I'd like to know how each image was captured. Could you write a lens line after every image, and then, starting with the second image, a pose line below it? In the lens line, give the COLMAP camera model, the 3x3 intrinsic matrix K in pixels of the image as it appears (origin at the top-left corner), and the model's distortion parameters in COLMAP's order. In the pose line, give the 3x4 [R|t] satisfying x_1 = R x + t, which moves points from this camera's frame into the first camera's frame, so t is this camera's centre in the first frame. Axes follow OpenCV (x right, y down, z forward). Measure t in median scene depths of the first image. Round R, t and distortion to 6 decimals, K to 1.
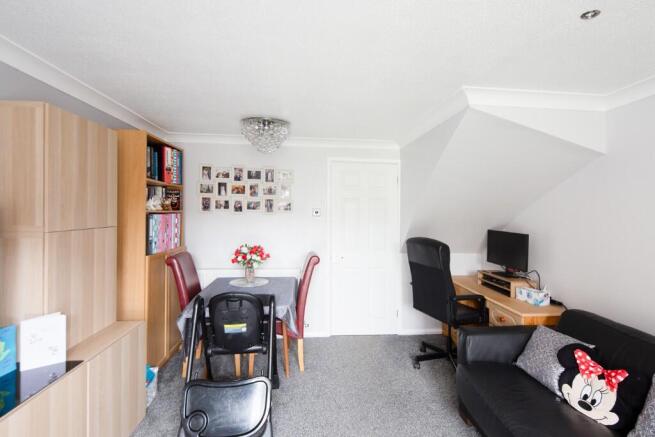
lens RADIAL K [[312.5, 0, 339.3], [0, 312.5, 206.3], [0, 0, 1]] dist [0.005193, 0.000093]
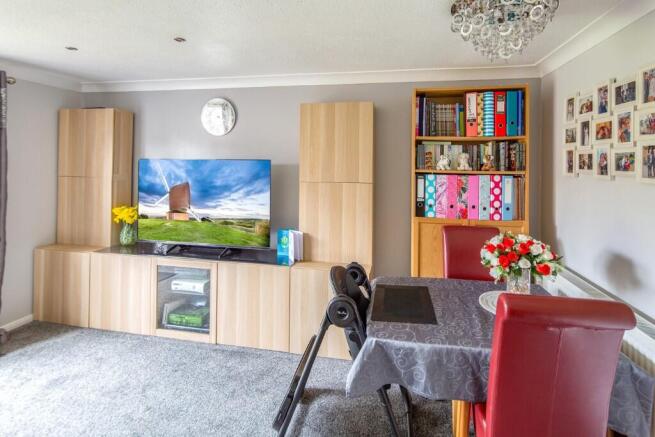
lens RADIAL K [[312.5, 0, 339.3], [0, 312.5, 206.3], [0, 0, 1]] dist [0.005193, 0.000093]
pose [[-0.297863, 0.112782, -0.947923, 0.294801], [0.004028, 0.993136, 0.116896, 0.006549], [0.954600, 0.031000, -0.296272, 0.752942]]
